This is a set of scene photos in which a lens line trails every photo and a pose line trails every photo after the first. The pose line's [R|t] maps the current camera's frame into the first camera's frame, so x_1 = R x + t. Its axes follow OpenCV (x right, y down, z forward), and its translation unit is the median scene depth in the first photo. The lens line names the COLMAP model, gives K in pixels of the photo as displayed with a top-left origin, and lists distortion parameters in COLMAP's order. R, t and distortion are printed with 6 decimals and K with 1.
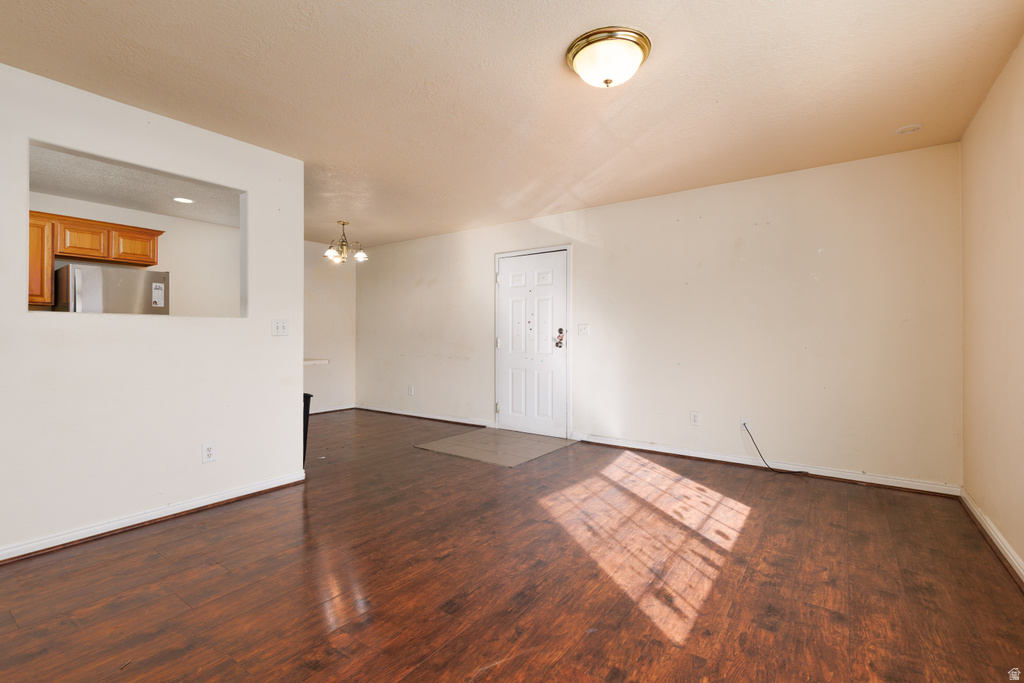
lens RADIAL K [[461.1, 0, 512.9], [0, 461.1, 334.2], [0, 0, 1]] dist [-0.002586, -0.000882]
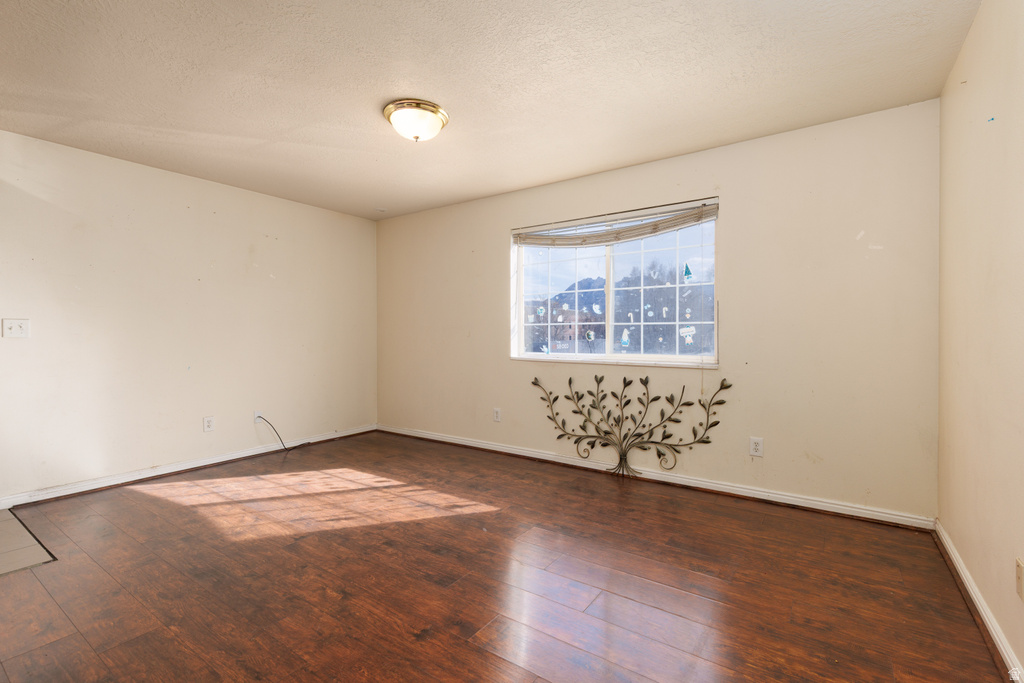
lens RADIAL K [[461.1, 0, 519.0], [0, 461.1, 332.4], [0, 0, 1]] dist [-0.002586, -0.000882]
pose [[-0.021472, 0.003946, 0.999762, -0.787345], [0.003572, 0.999986, -0.003870, 0.001932], [-0.999763, 0.003488, -0.021486, 0.536924]]
